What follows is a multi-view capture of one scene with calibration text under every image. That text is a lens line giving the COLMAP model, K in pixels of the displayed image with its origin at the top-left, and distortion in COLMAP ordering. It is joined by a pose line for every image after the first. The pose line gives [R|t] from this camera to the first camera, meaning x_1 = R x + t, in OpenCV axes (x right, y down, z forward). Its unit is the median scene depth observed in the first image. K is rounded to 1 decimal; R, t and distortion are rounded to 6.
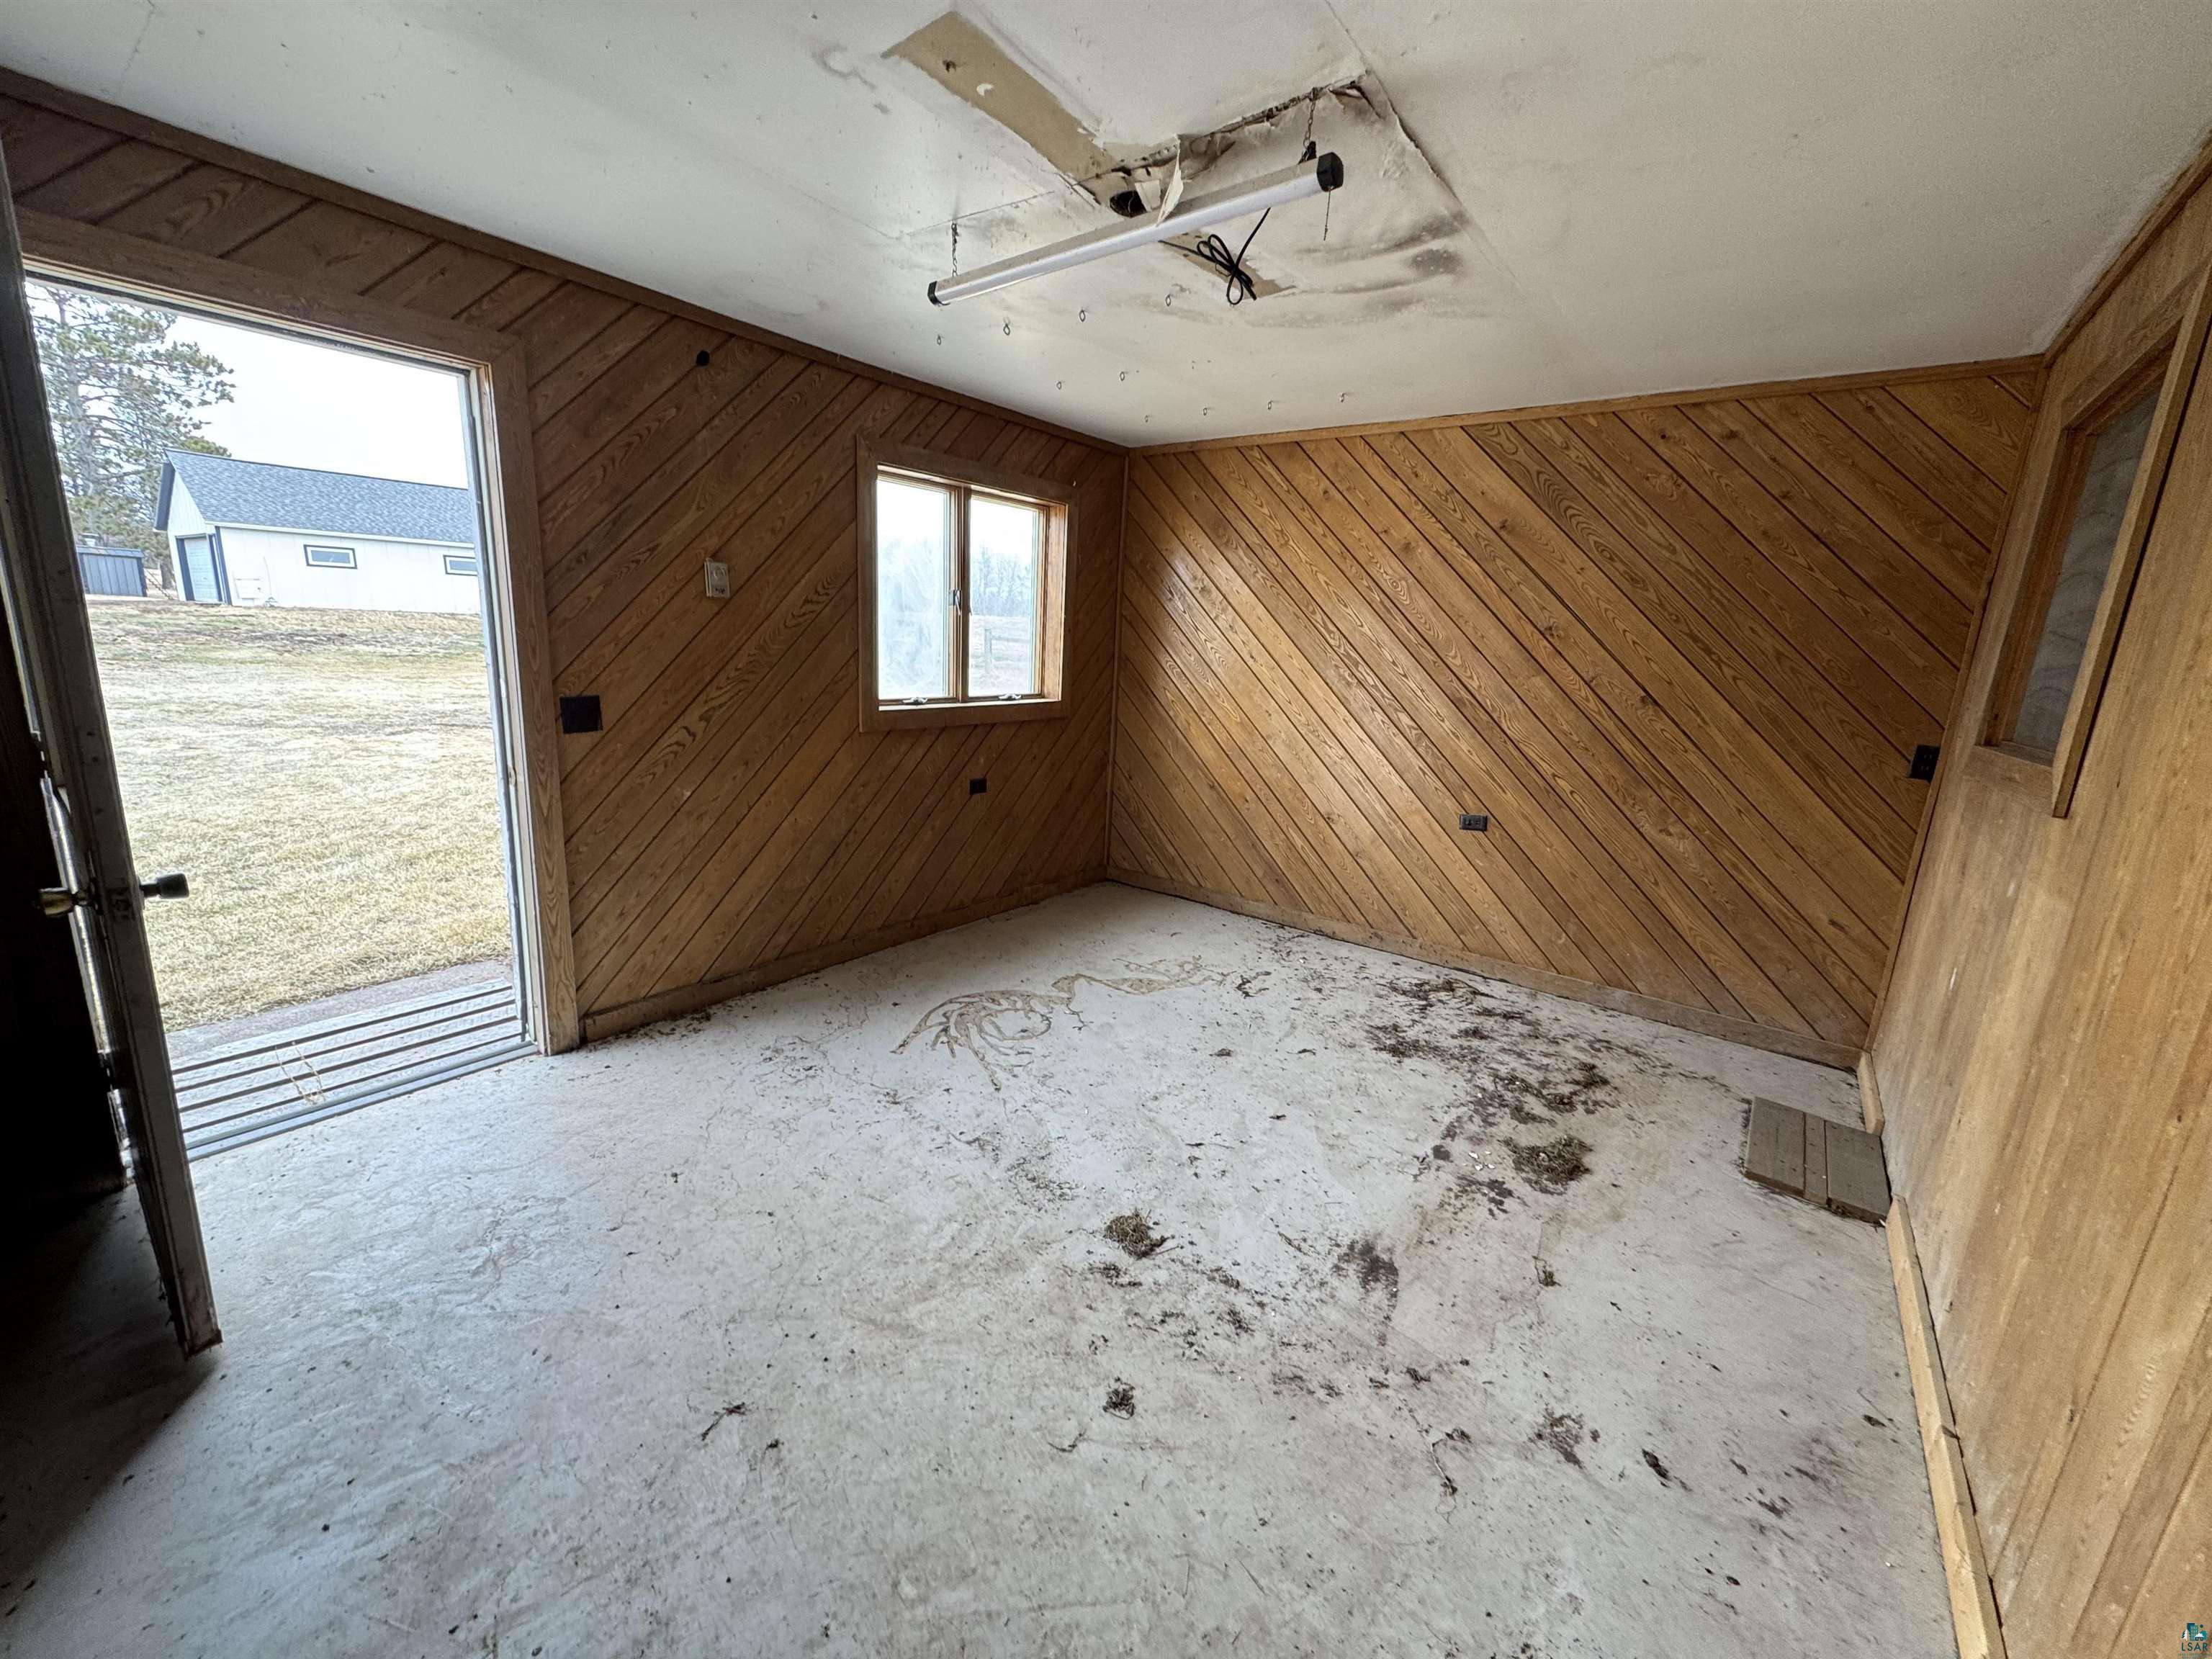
lens RADIAL K [[882.2, 0, 1103.1], [0, 882.2, 825.2], [0, 0, 1]] dist [-0.000578, 0.000281]
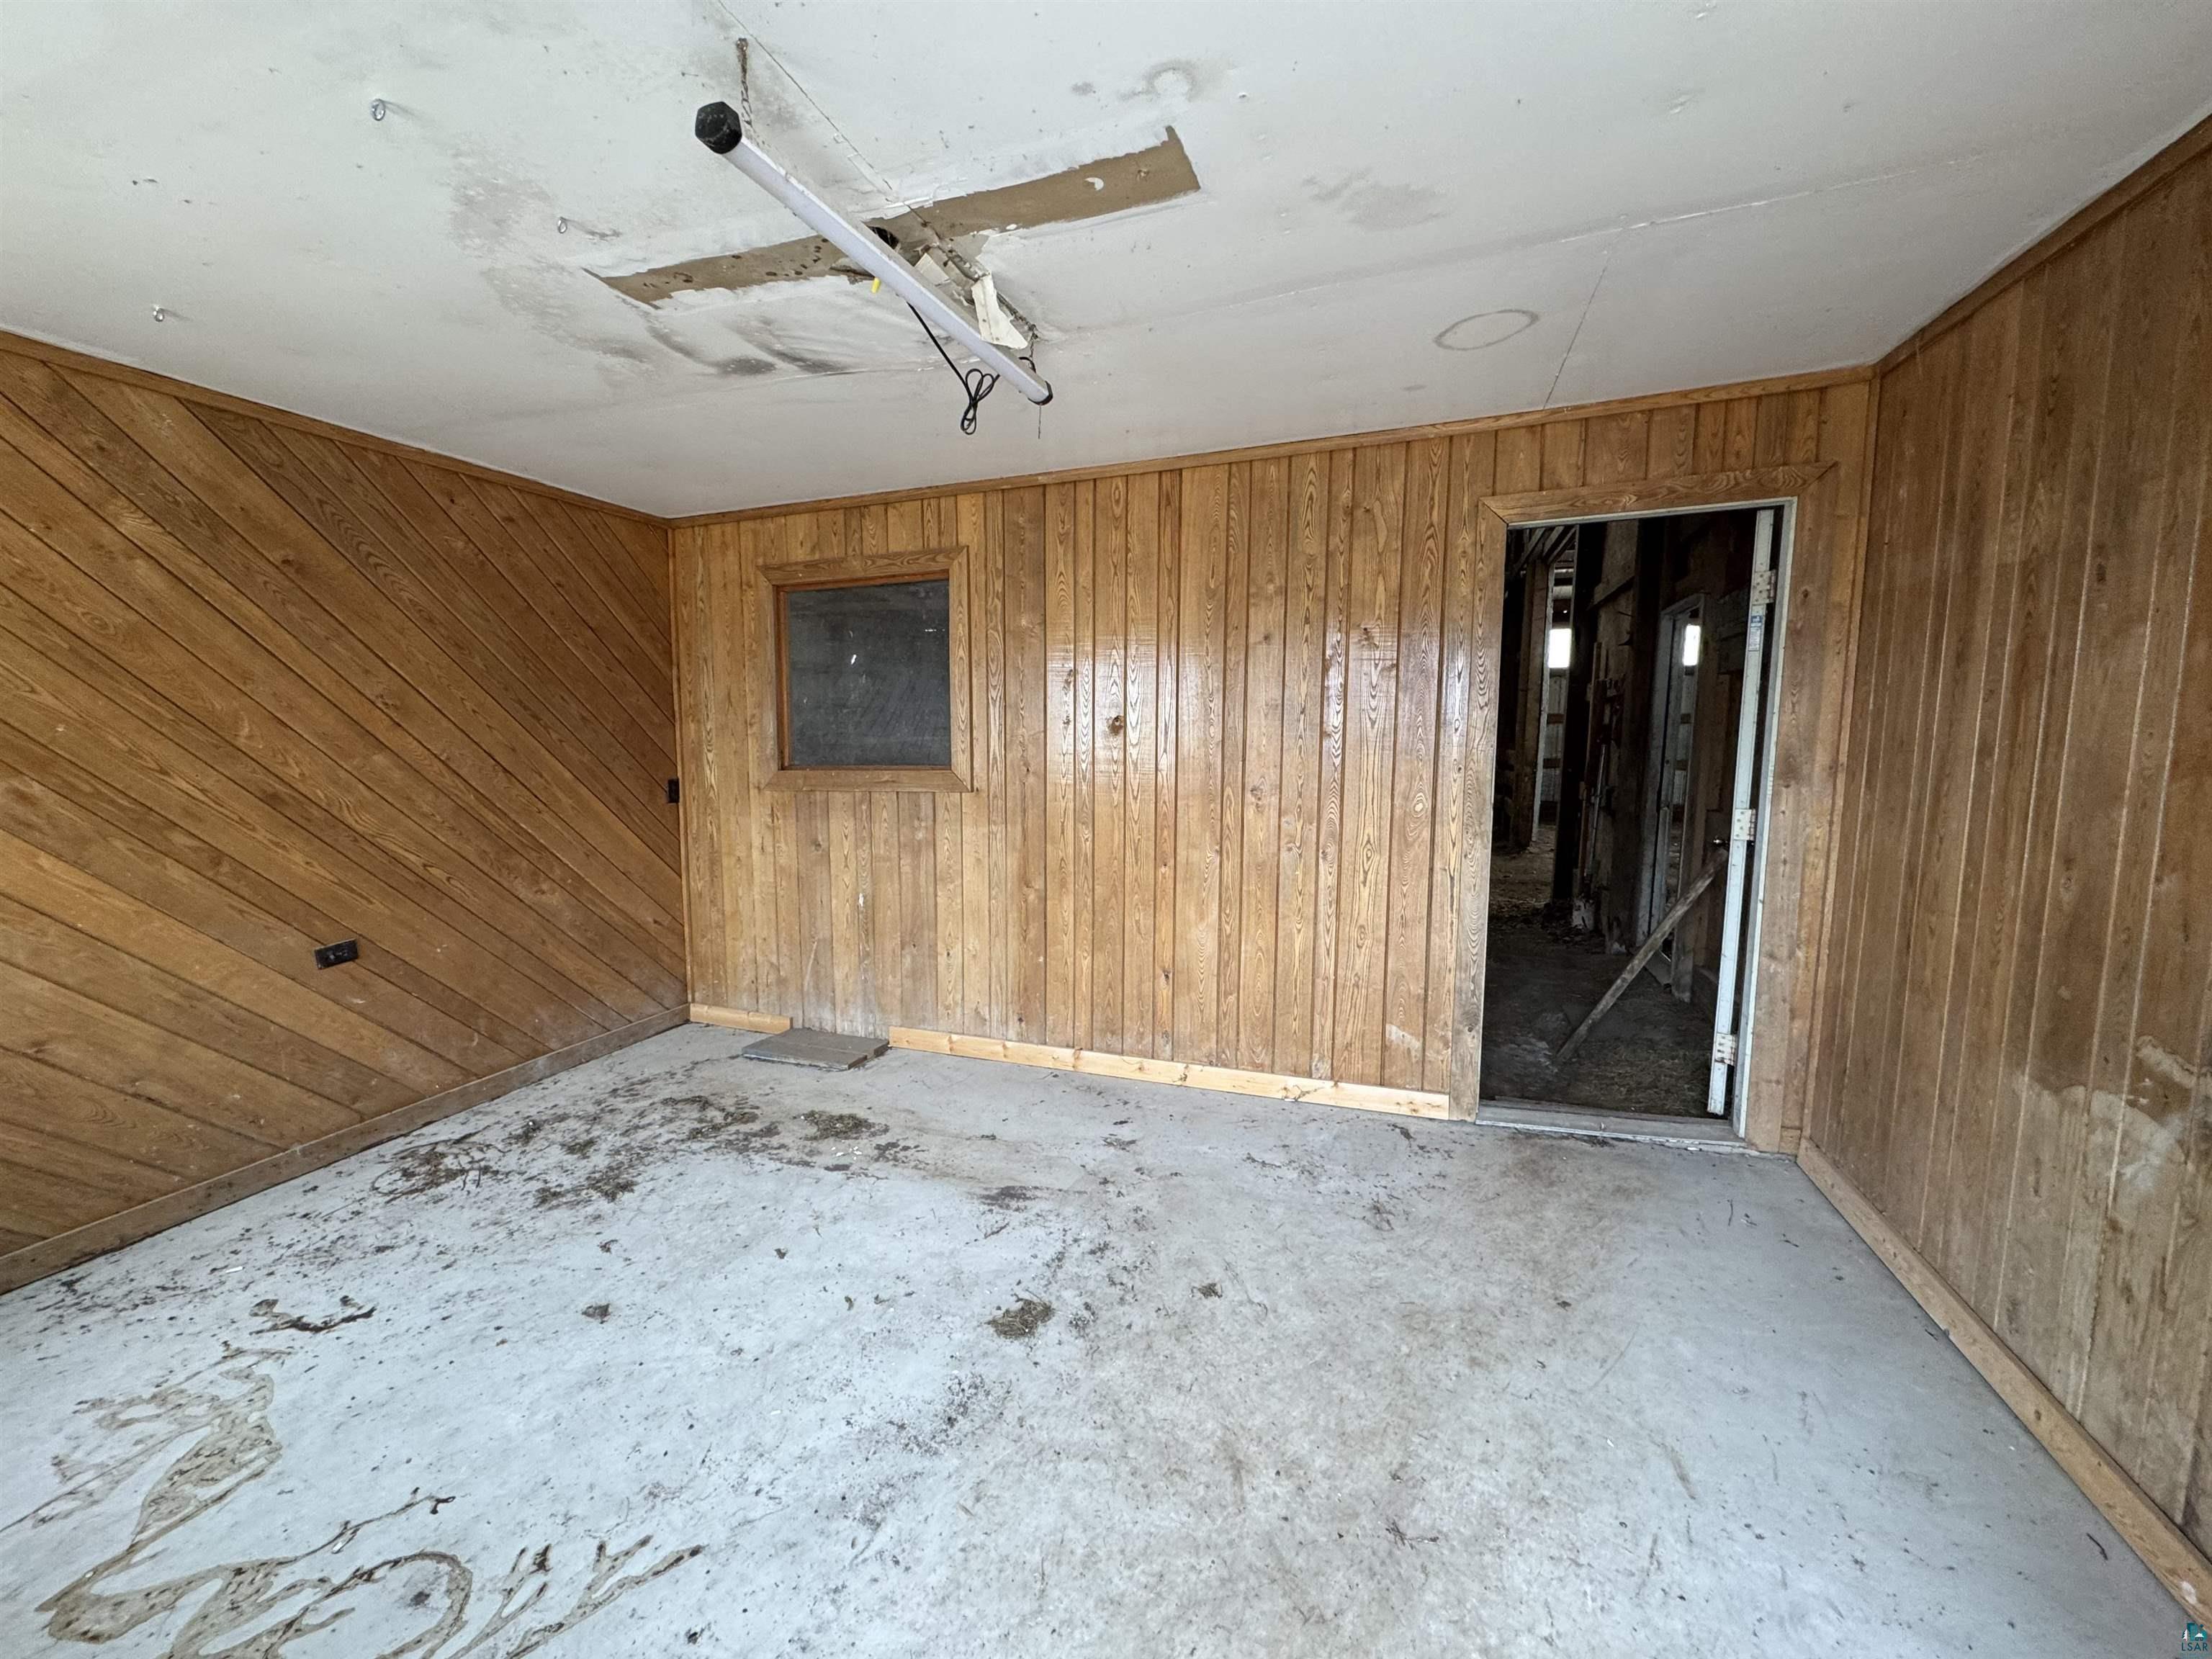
lens RADIAL K [[882.2, 0, 1103.1], [0, 882.2, 825.2], [0, 0, 1]] dist [-0.000578, 0.000281]
pose [[-0.313211, -0.150353, 0.937706, -0.573798], [0.184588, 0.958919, 0.215410, -0.183478], [-0.931572, 0.240559, -0.272590, 0.712702]]
